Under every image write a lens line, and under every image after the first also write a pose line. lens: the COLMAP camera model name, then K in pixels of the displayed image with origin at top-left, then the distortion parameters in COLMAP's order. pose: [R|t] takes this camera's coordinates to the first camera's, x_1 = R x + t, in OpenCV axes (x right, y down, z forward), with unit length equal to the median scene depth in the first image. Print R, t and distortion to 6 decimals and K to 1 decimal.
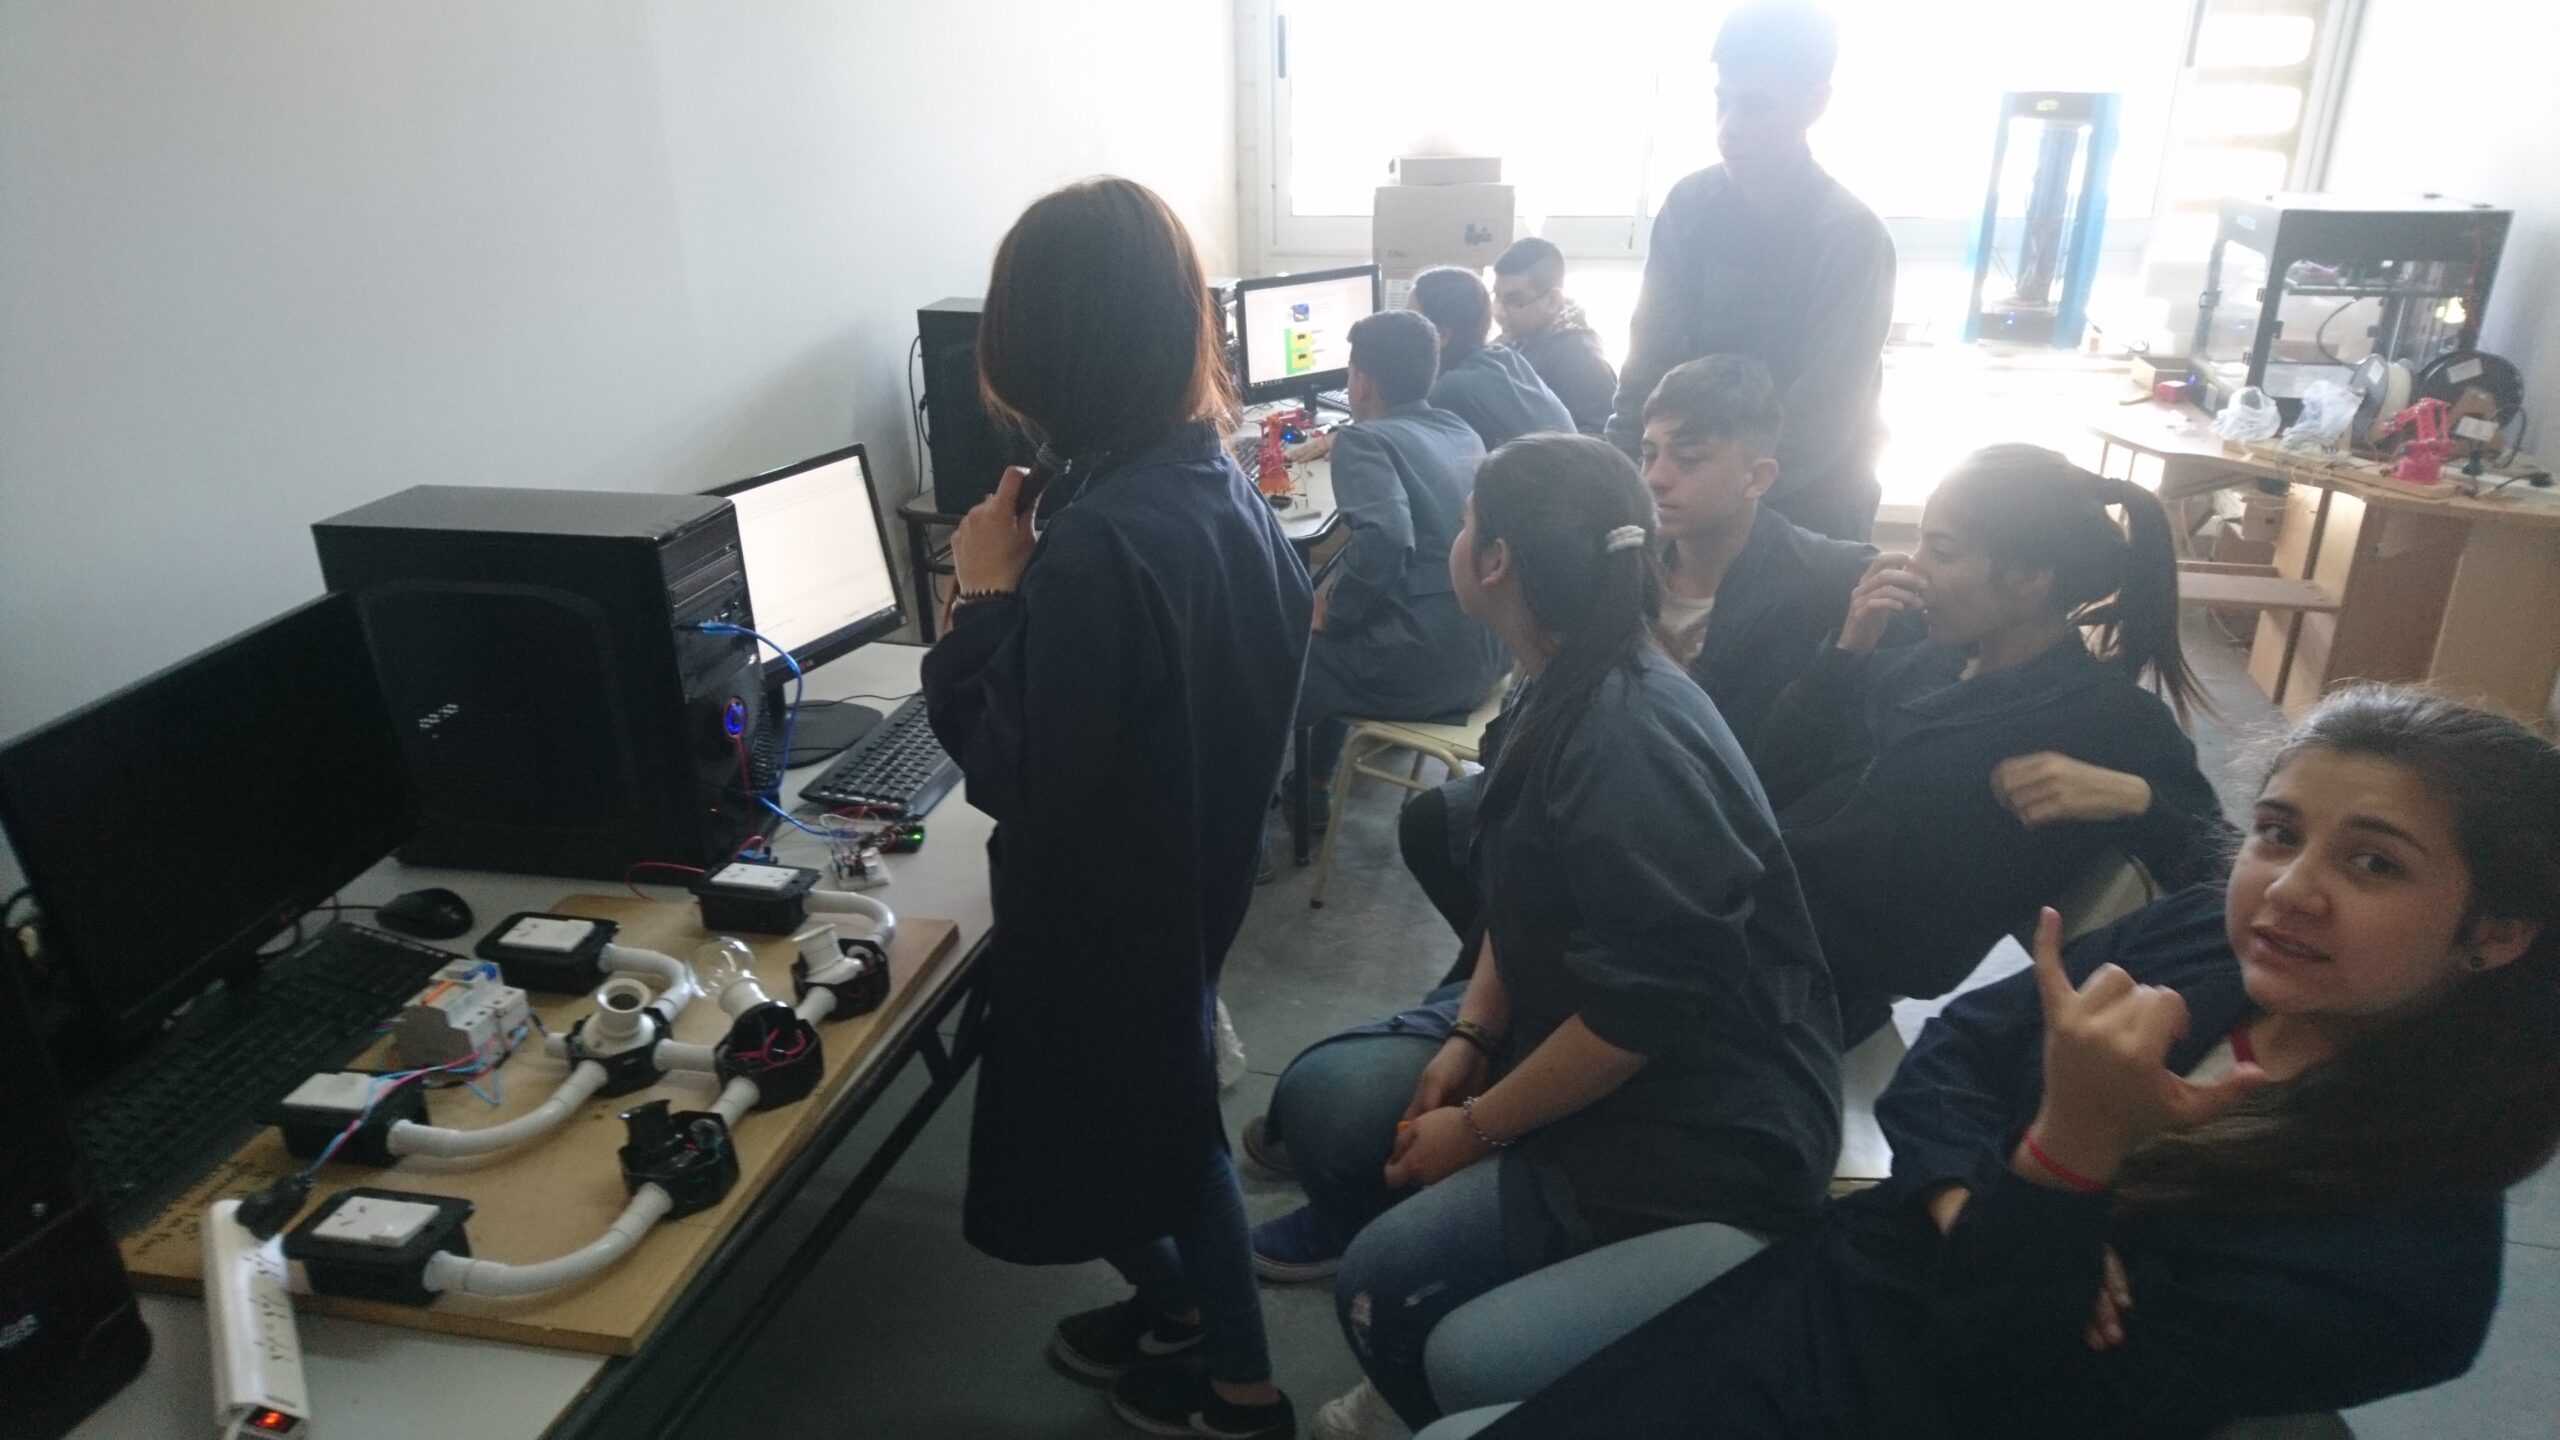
lens RADIAL K [[1735.6, 0, 1291.0], [0, 1735.6, 792.8], [0, 0, 1]] dist [0.032415, -0.005954]
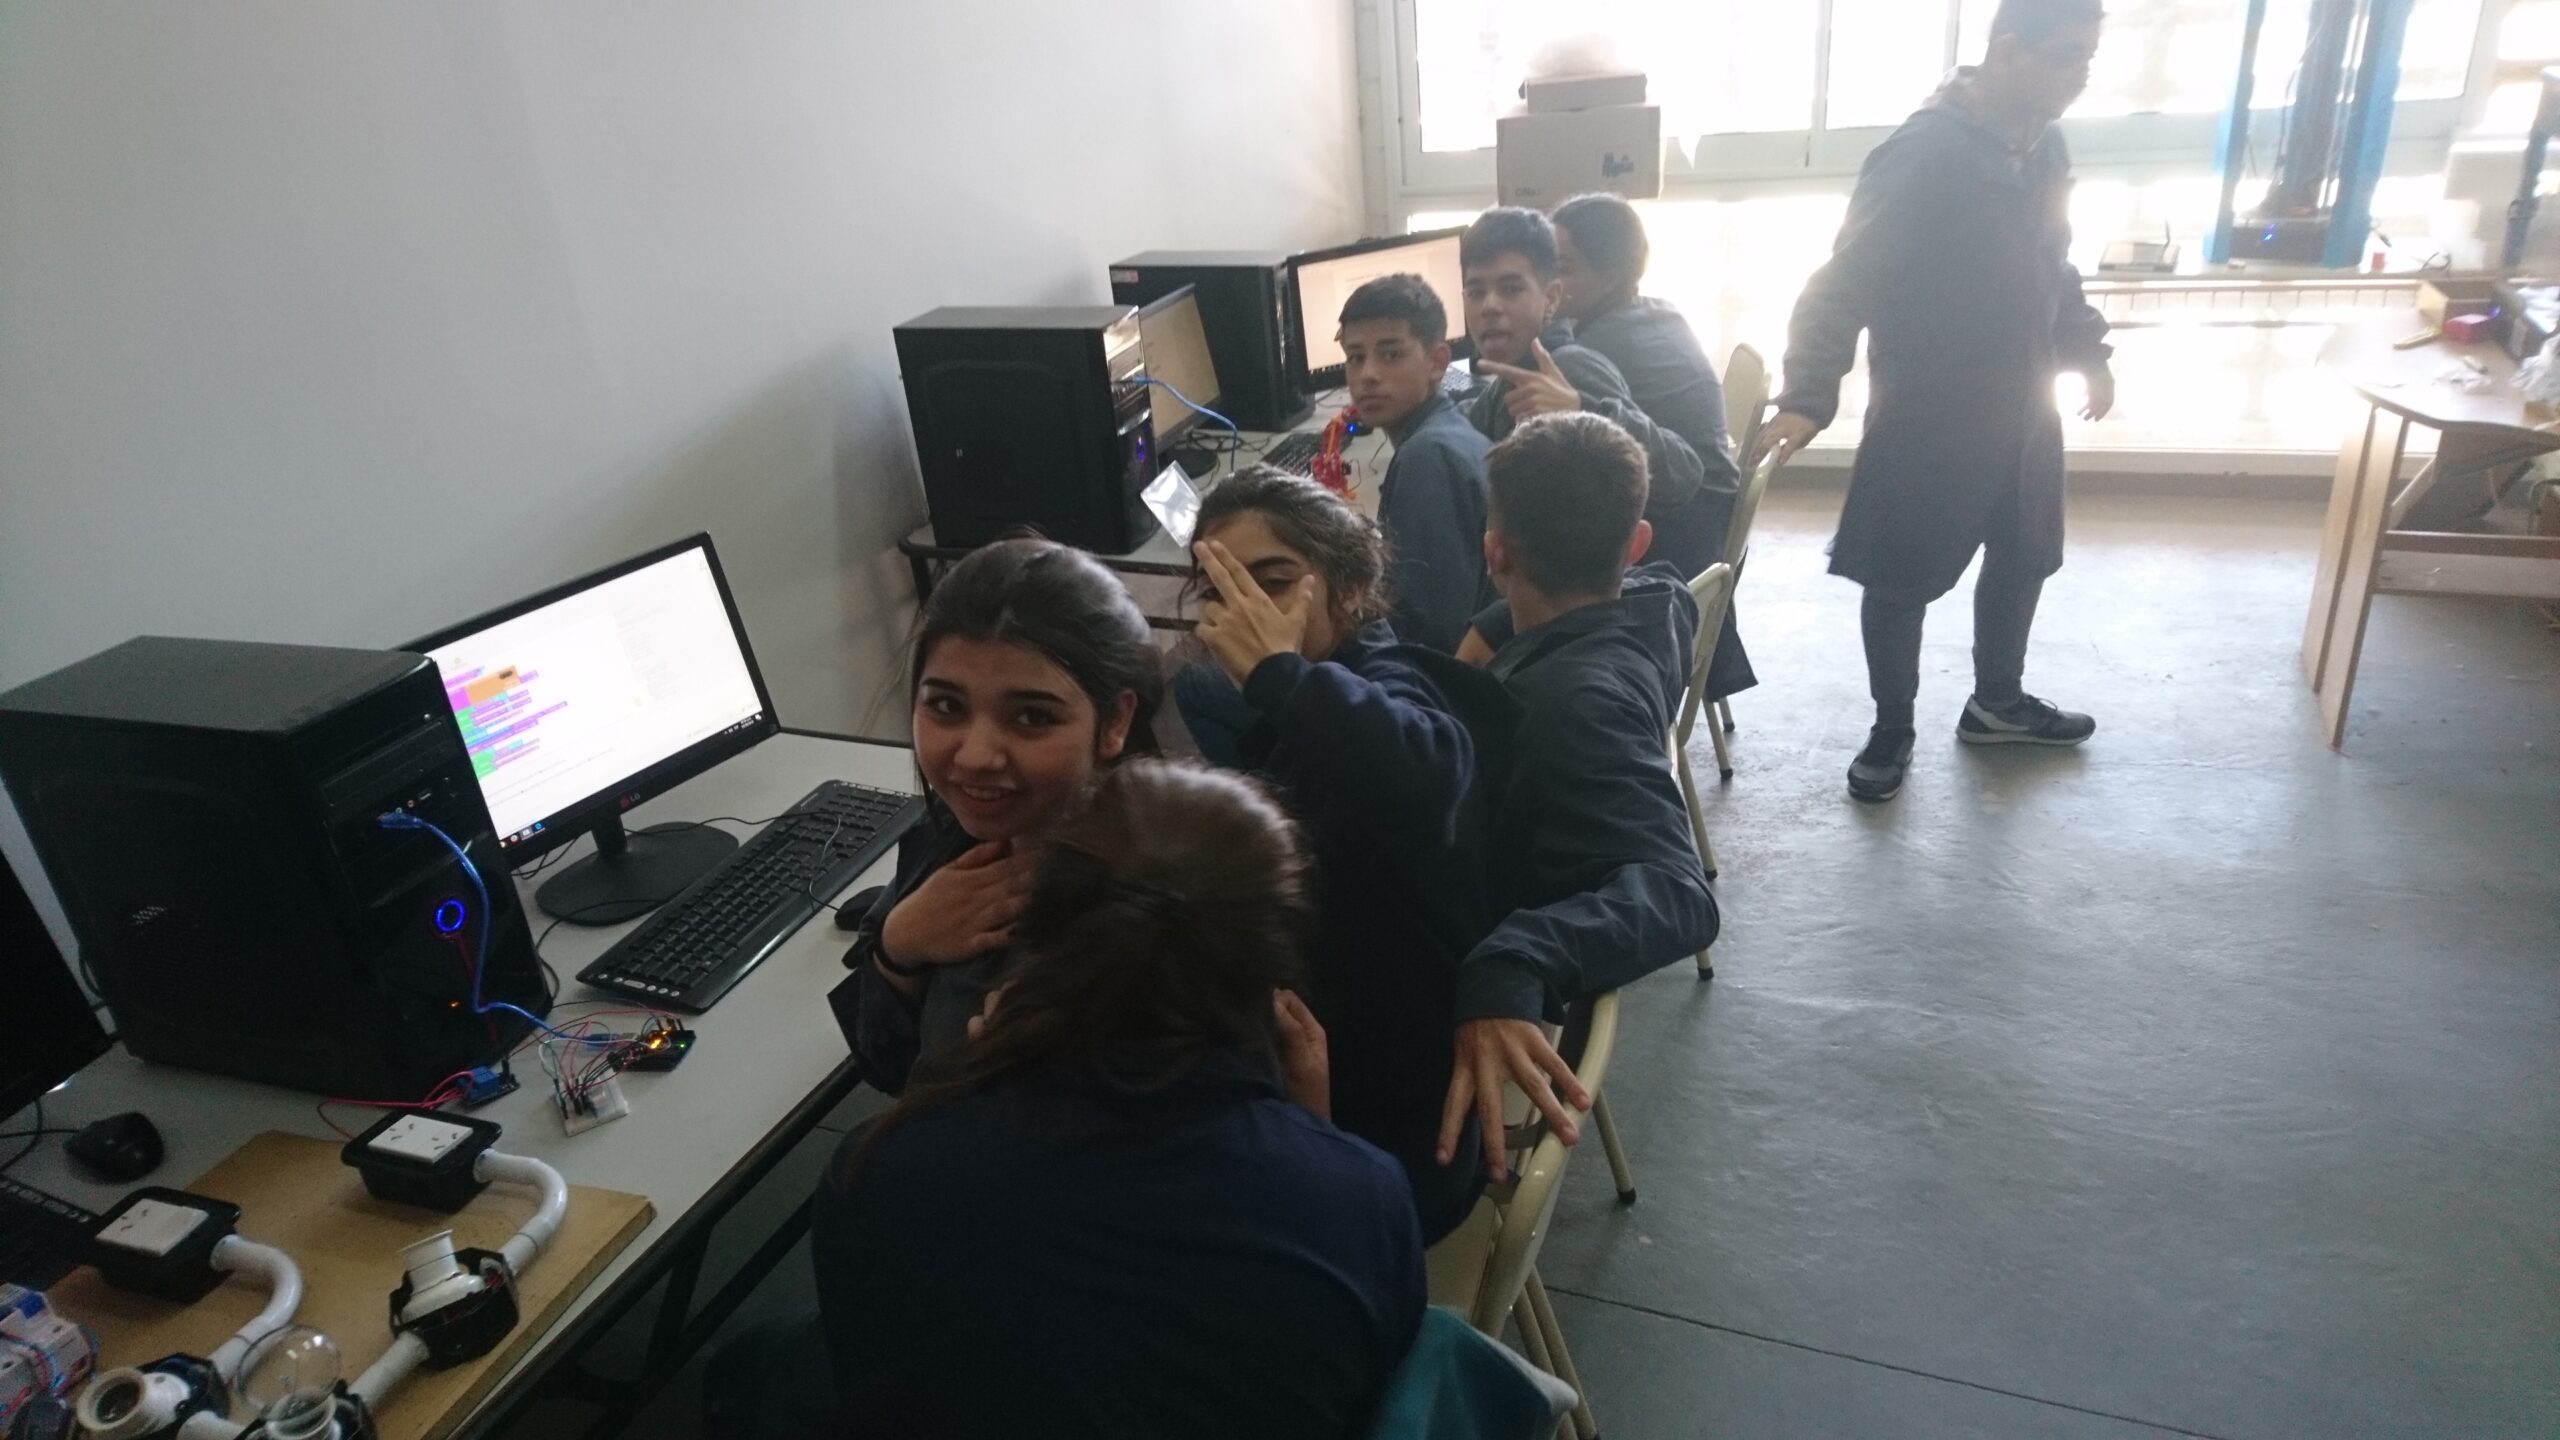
lens RADIAL K [[1697.0, 0, 1283.6], [0, 1697.0, 777.8], [0, 0, 1]] dist [-0.004037, 0.005376]
pose [[0.984420, -0.000059, -0.175831, 0.194316], [0.010428, 0.998259, 0.058049, -0.135296], [0.175521, -0.058978, 0.982707, 0.241585]]
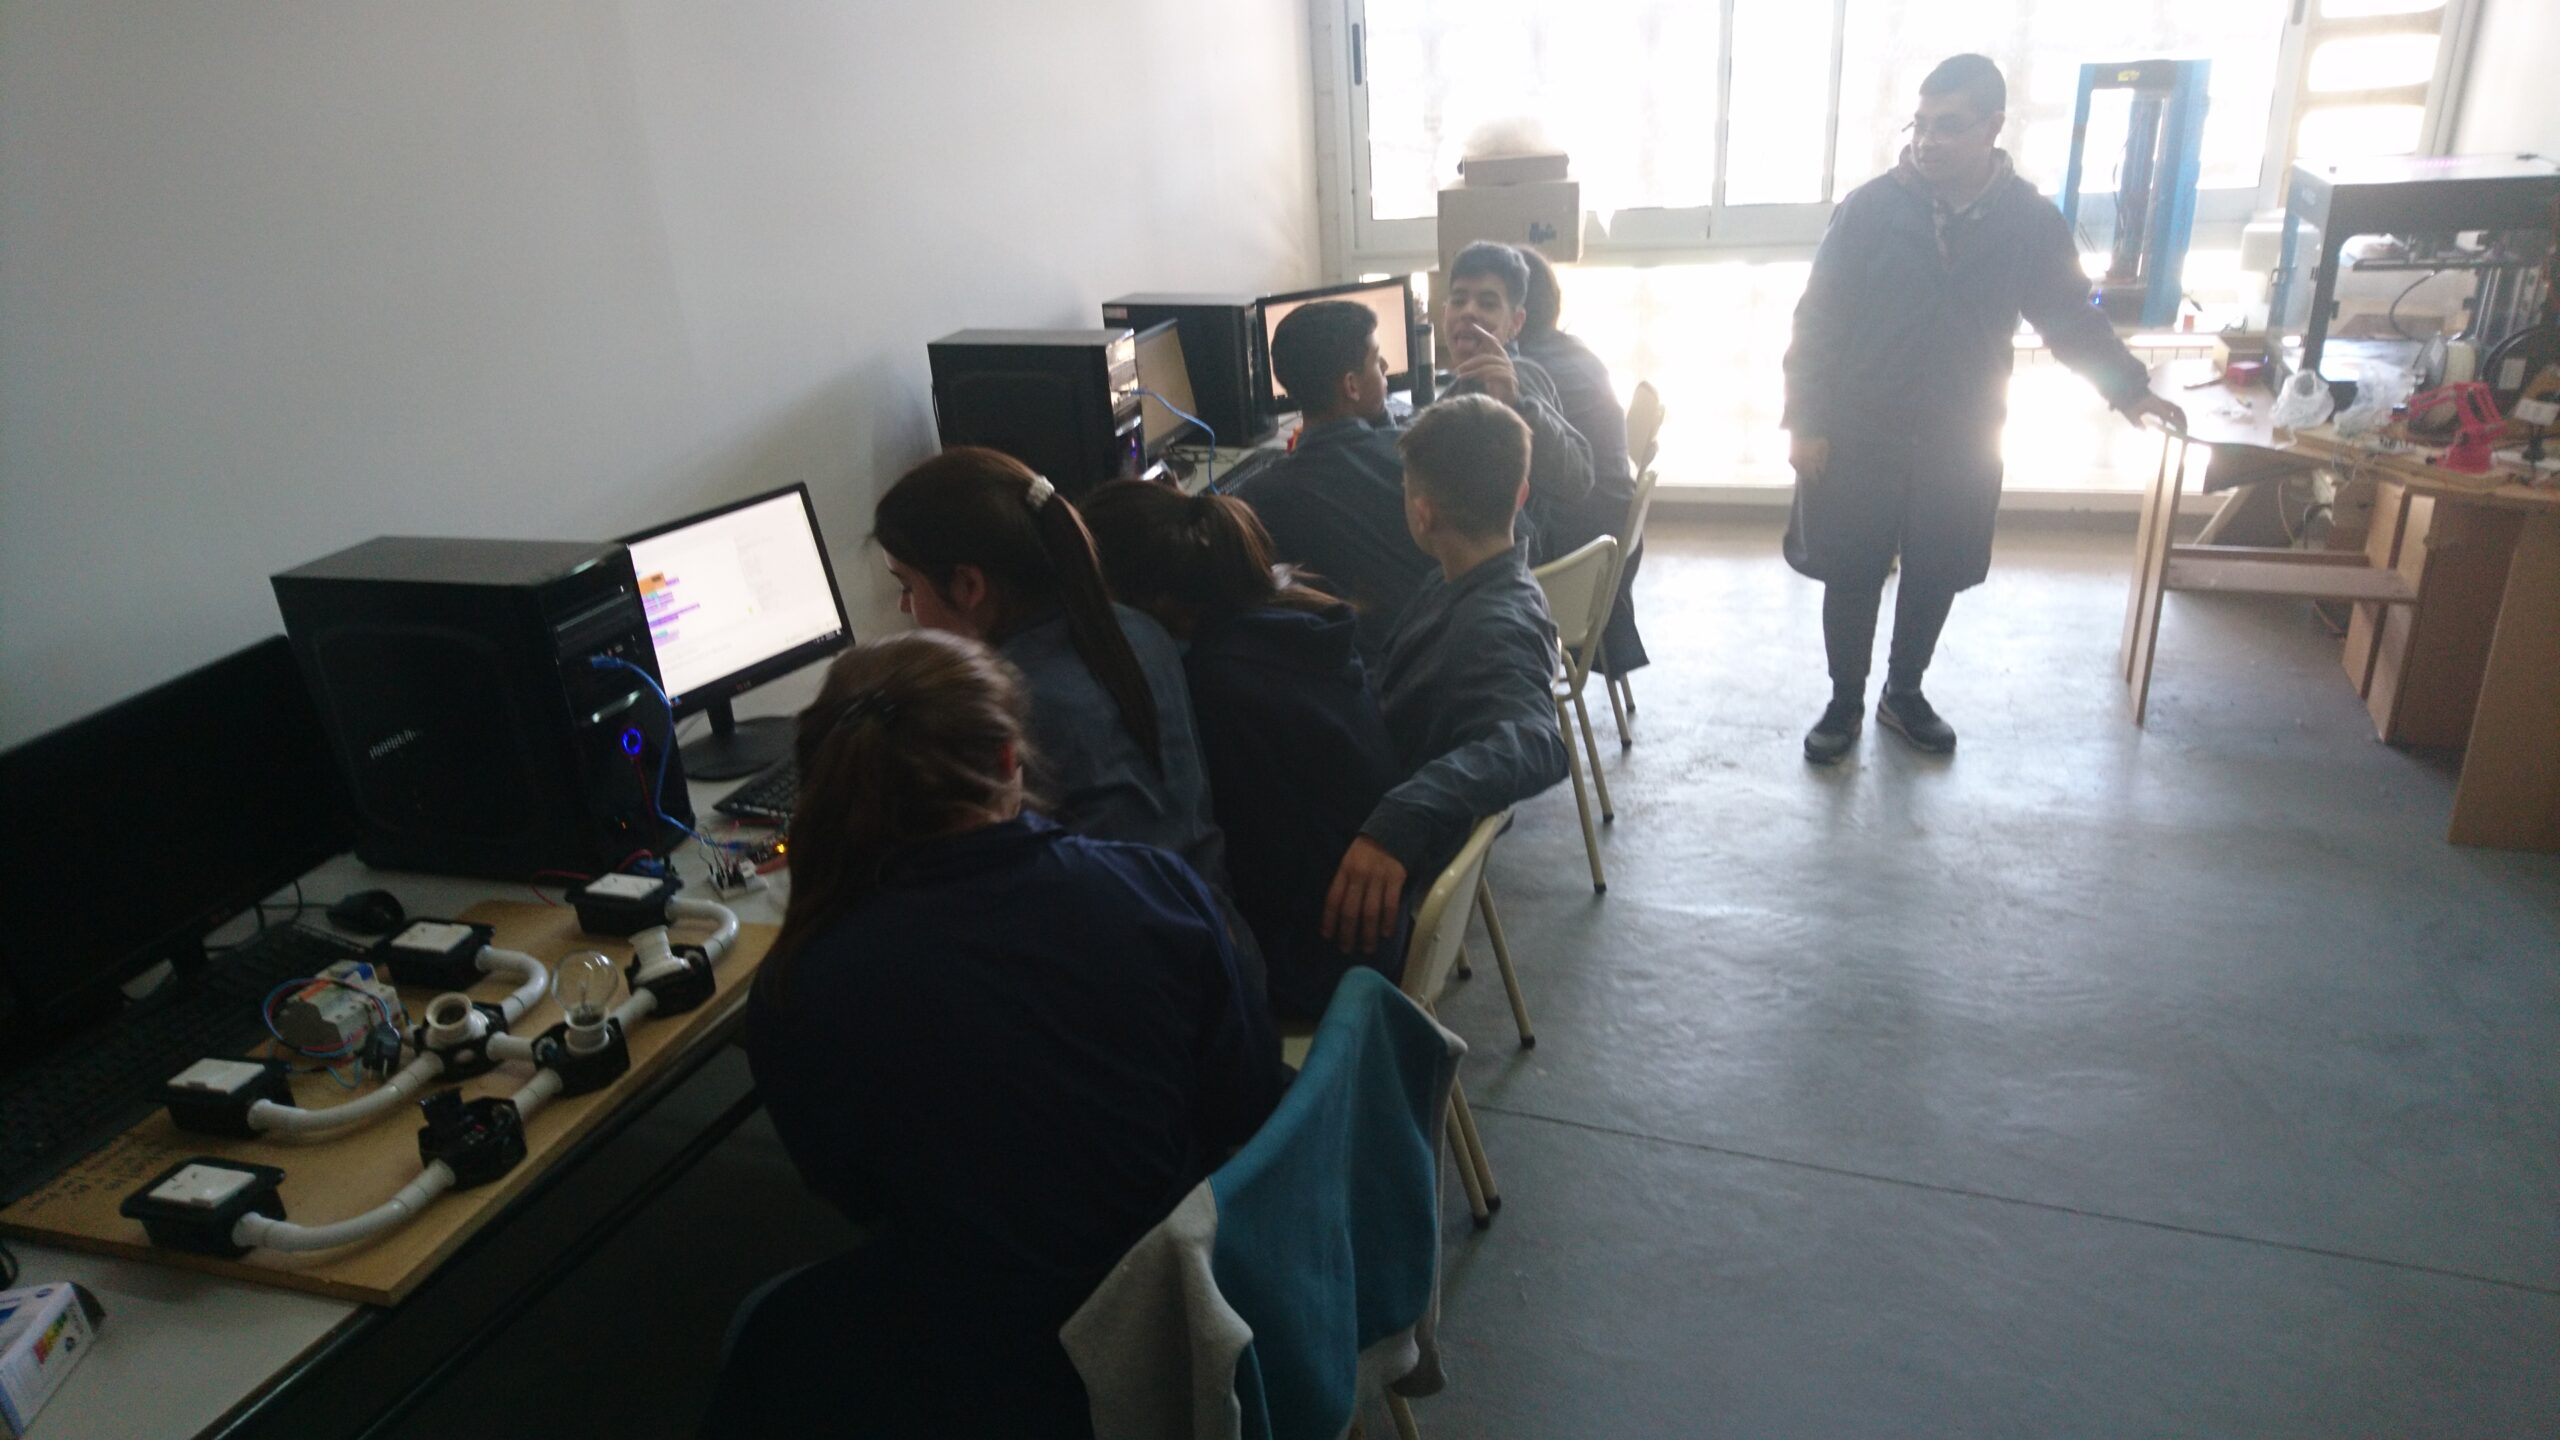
lens RADIAL K [[1735.6, 0, 1291.0], [0, 1735.6, 792.8], [0, 0, 1]] dist [0.032415, -0.005954]
pose [[0.989962, 0.003177, -0.141300, 0.225888], [-0.001364, 0.999916, 0.012926, -0.022274], [0.141329, -0.012603, 0.989882, -0.038252]]
